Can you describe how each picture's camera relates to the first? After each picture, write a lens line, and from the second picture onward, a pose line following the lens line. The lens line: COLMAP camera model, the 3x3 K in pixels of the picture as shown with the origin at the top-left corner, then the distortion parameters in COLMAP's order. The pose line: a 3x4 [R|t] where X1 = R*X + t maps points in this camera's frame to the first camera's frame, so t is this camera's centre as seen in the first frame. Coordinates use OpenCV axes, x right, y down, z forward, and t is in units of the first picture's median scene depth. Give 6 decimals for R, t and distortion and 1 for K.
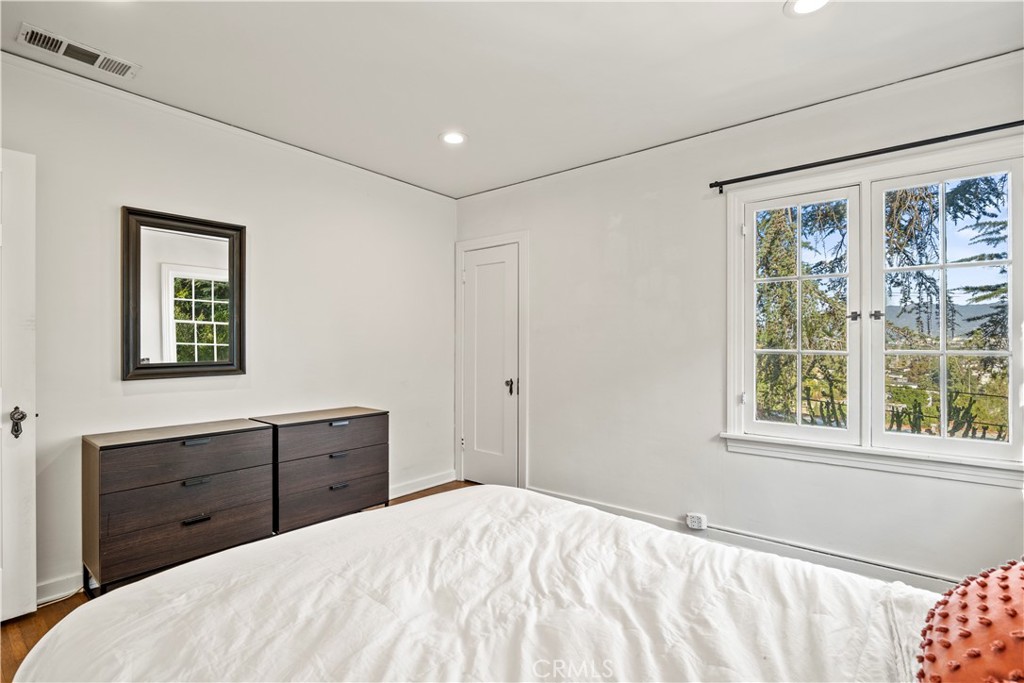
lens RADIAL K [[478.2, 0, 511.9], [0, 478.2, 346.2], [0, 0, 1]] dist [-0.013850, -0.000415]
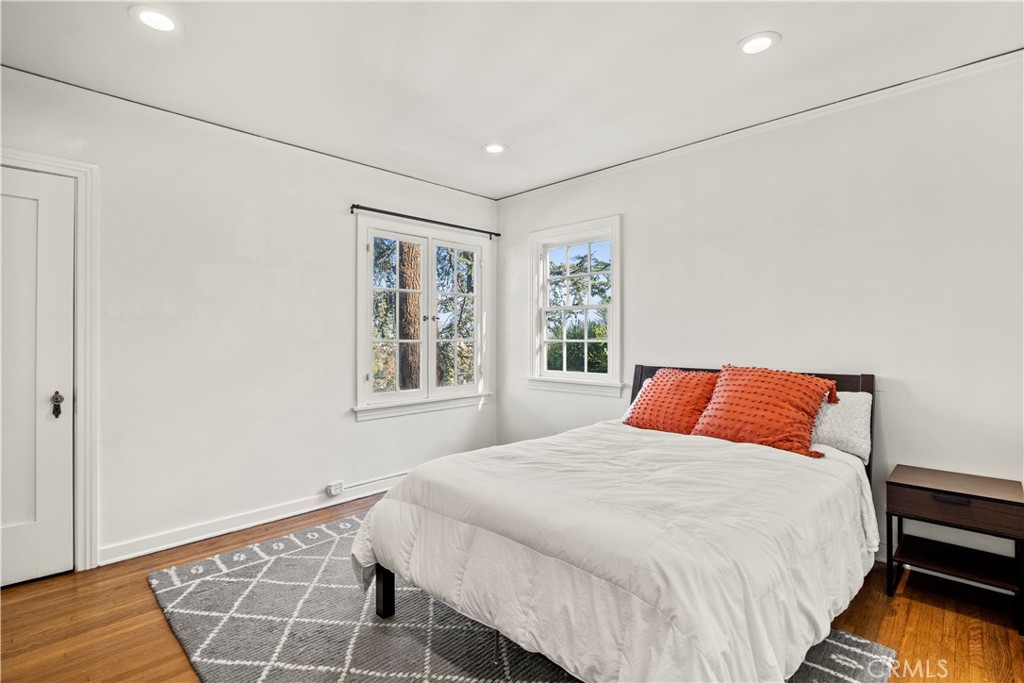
lens RADIAL K [[493.4, 0, 507.8], [0, 493.4, 339.7], [0, 0, 1]] dist [-0.010907, 0.000170]
pose [[0.102432, -0.010542, 0.994684, -0.903064], [0.000681, 0.999944, 0.010528, -0.008902], [-0.994740, -0.000401, 0.102433, 0.540440]]
